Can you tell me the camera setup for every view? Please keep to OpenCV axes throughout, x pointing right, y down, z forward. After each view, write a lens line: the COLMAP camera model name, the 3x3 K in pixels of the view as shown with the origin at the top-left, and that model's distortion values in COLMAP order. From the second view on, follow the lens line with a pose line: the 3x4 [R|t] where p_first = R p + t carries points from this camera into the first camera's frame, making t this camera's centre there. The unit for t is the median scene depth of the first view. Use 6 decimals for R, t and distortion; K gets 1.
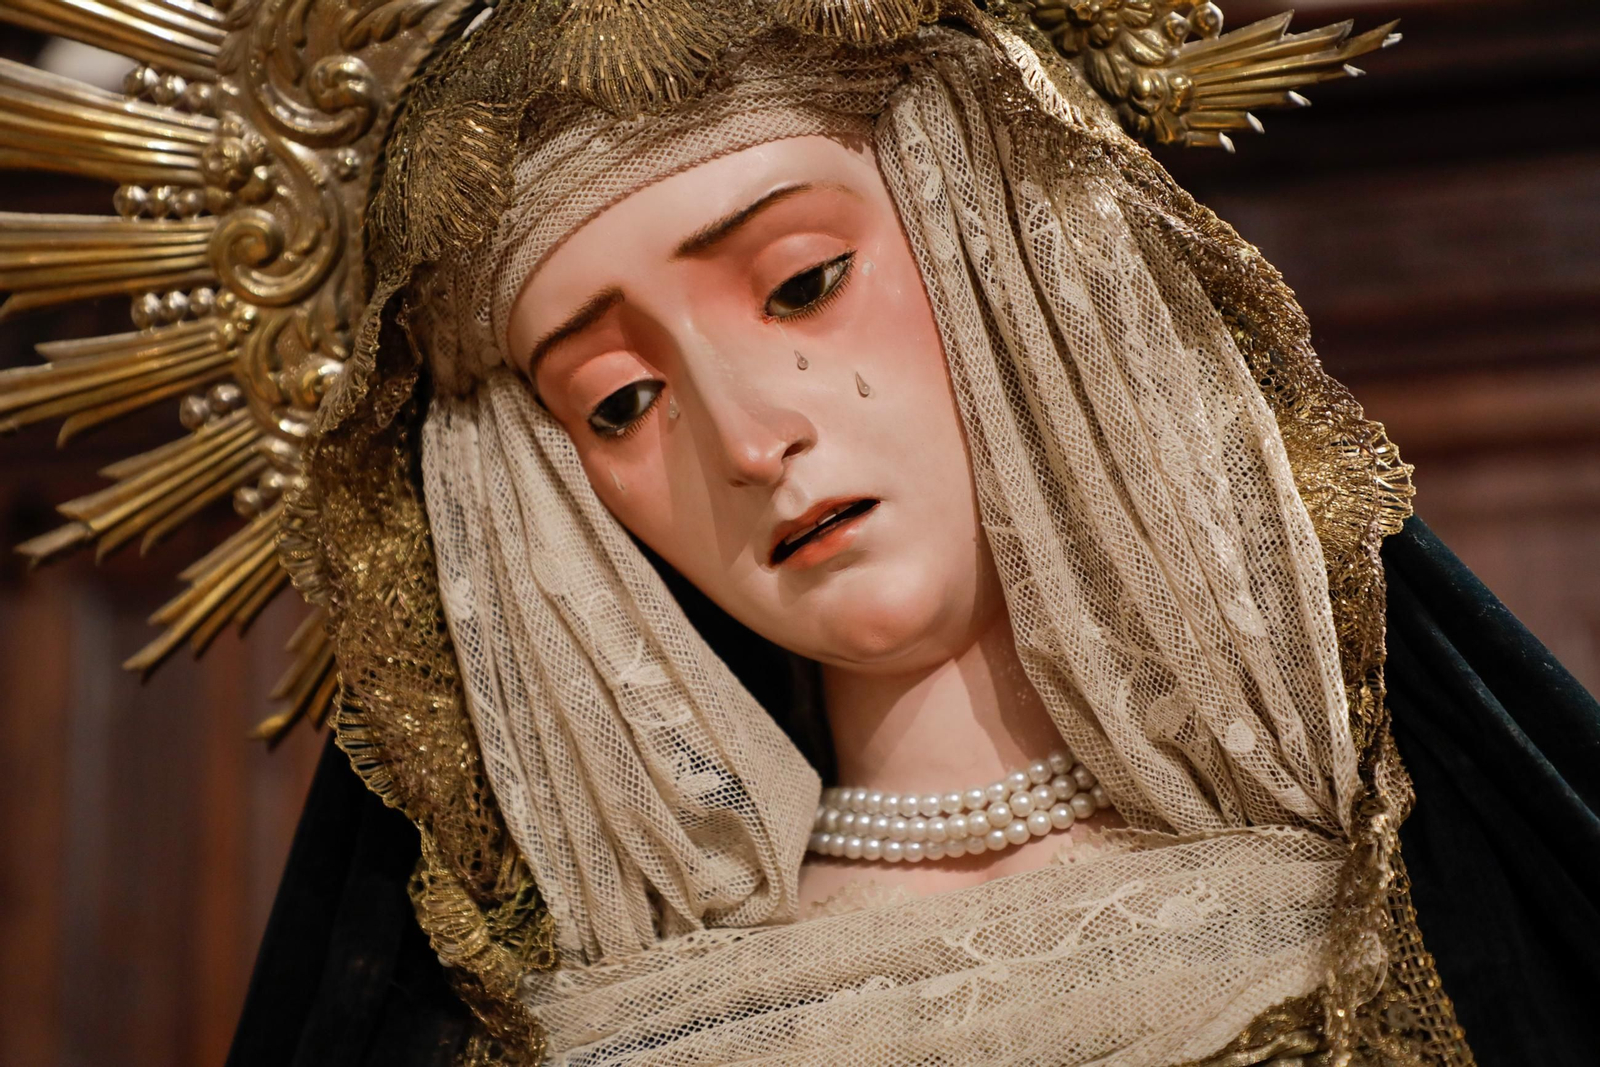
lens RADIAL K [[3173.3, 0, 799.7], [0, 3173.3, 532.4], [0, 0, 1]] dist [0.020075, 0.000000]
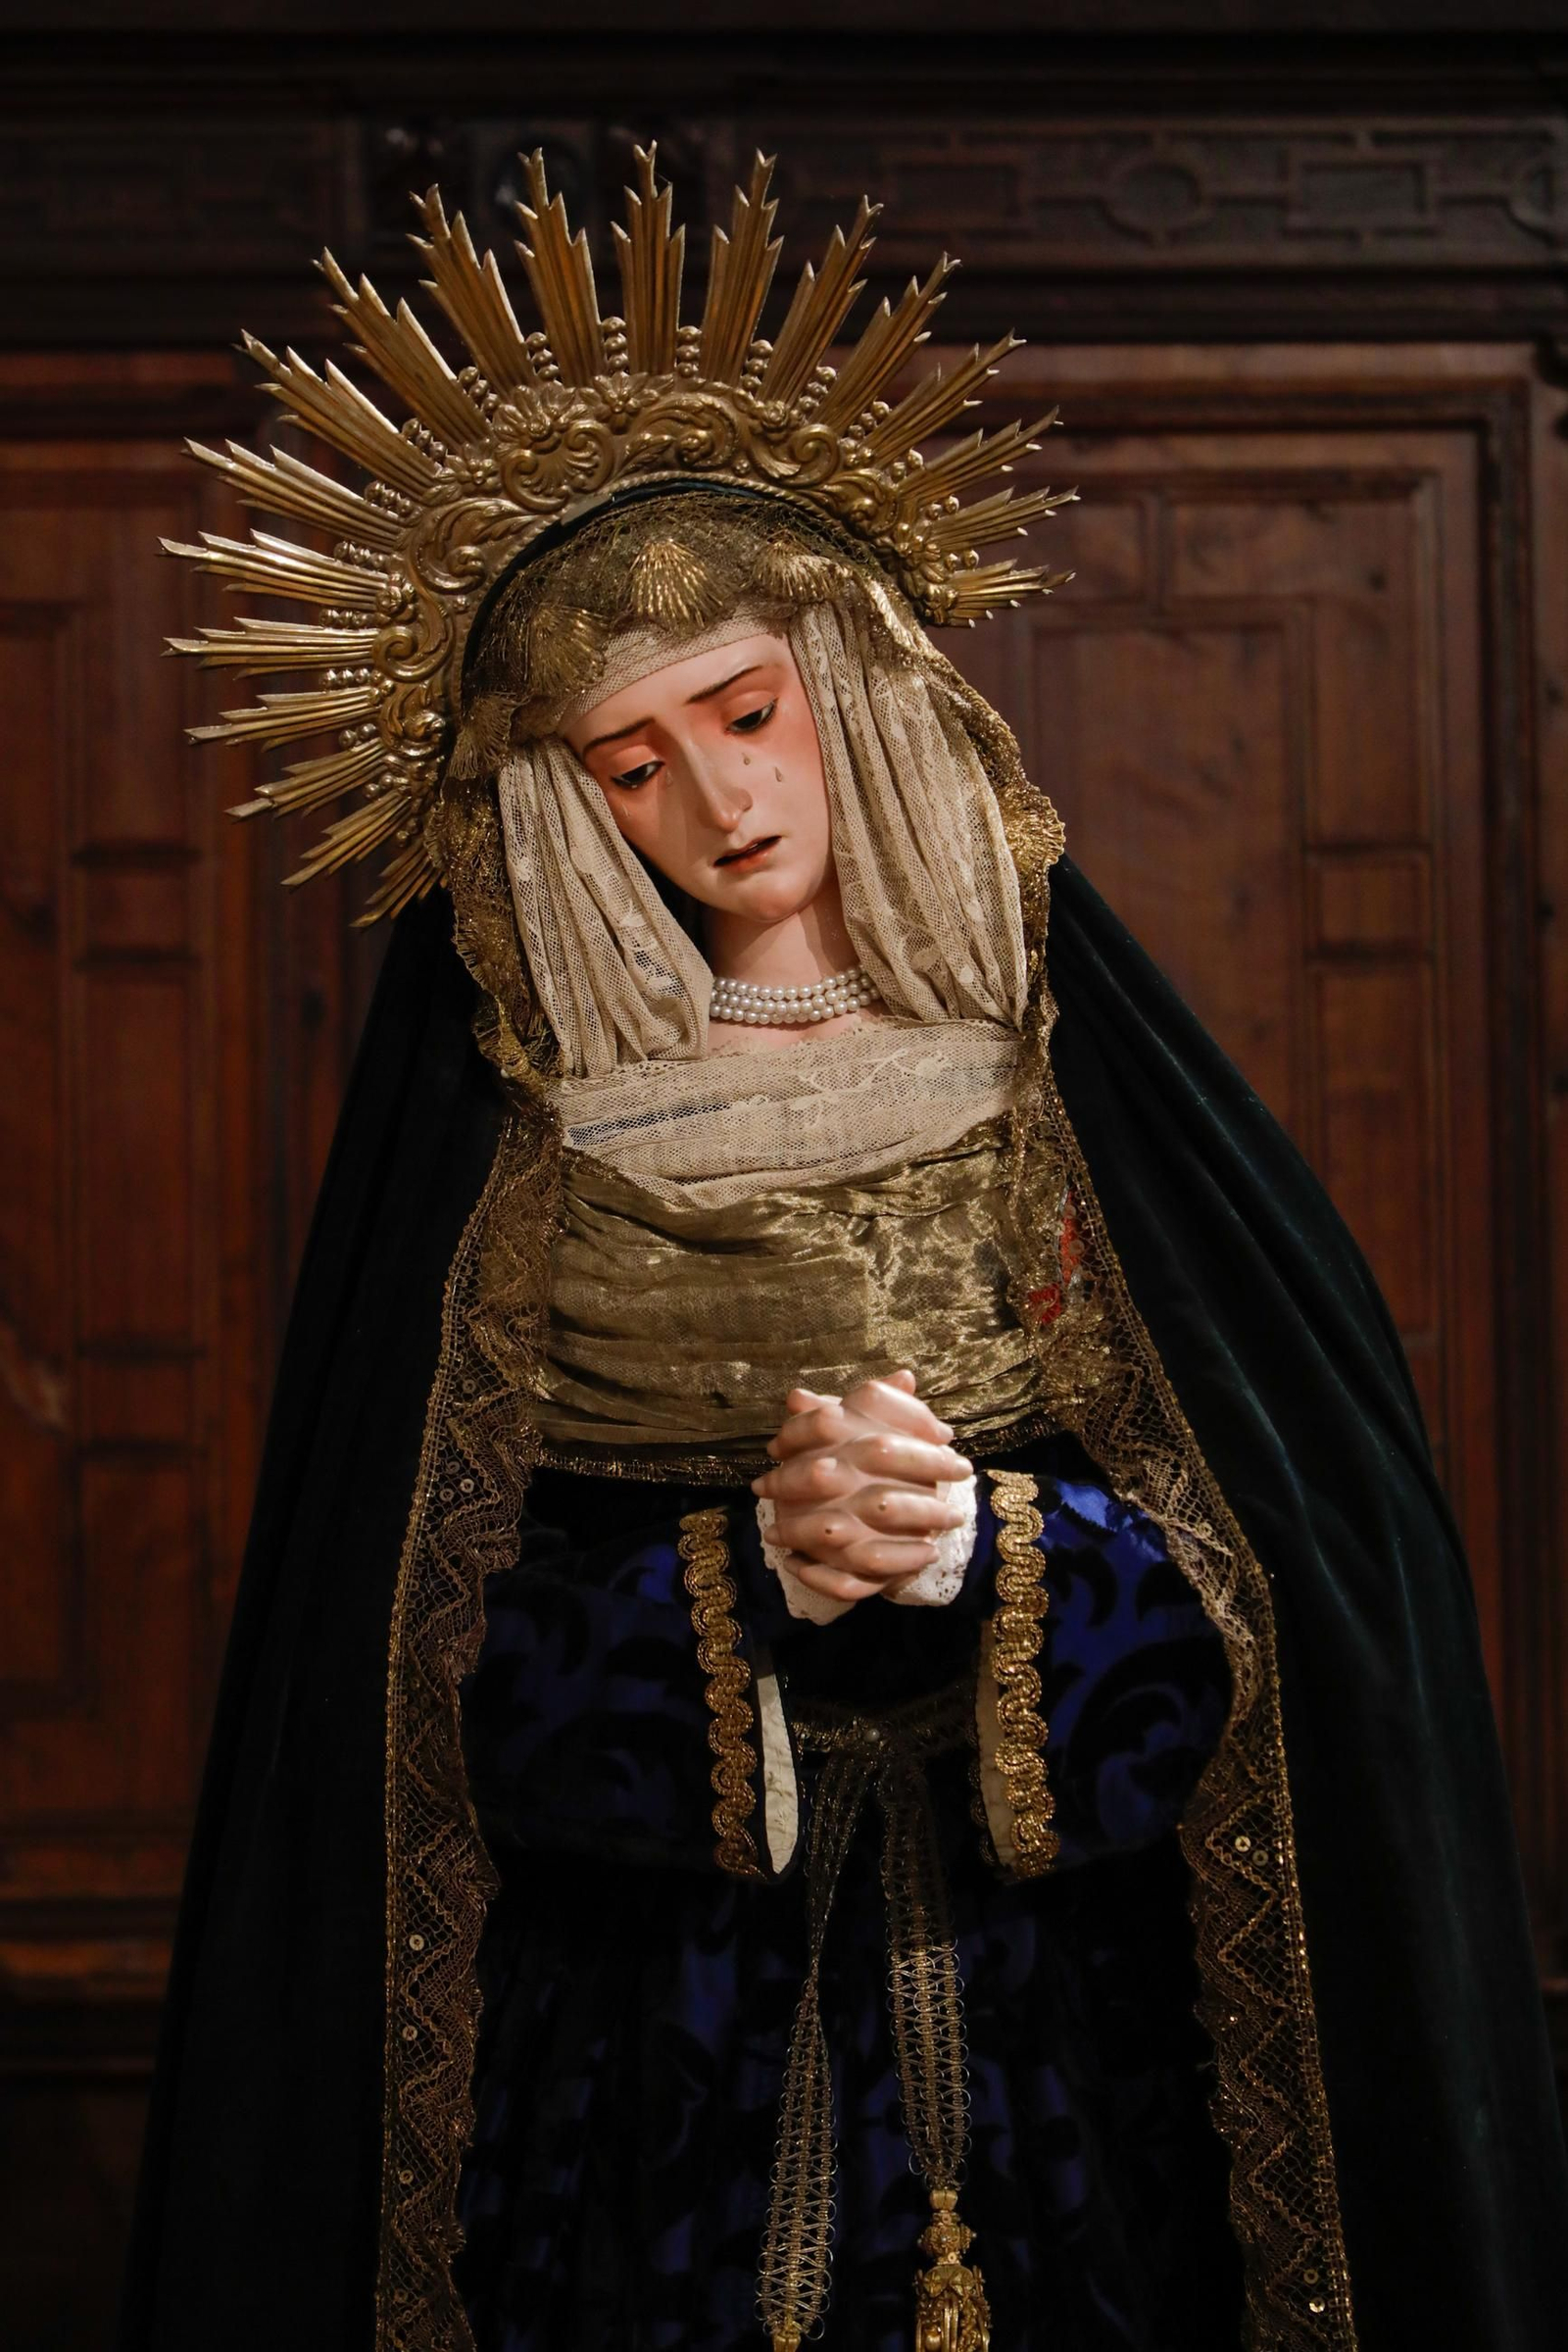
lens RADIAL K [[7087.0, 0, 783.7], [0, 7087.0, 1176.5], [0, 0, 1]] dist [0.152835, 0.000000]
pose [[0.967996, 0.022314, 0.249973, -0.963604], [-0.076261, 0.975093, 0.208273, -0.652495], [-0.239100, -0.220670, 0.945588, -2.812826]]
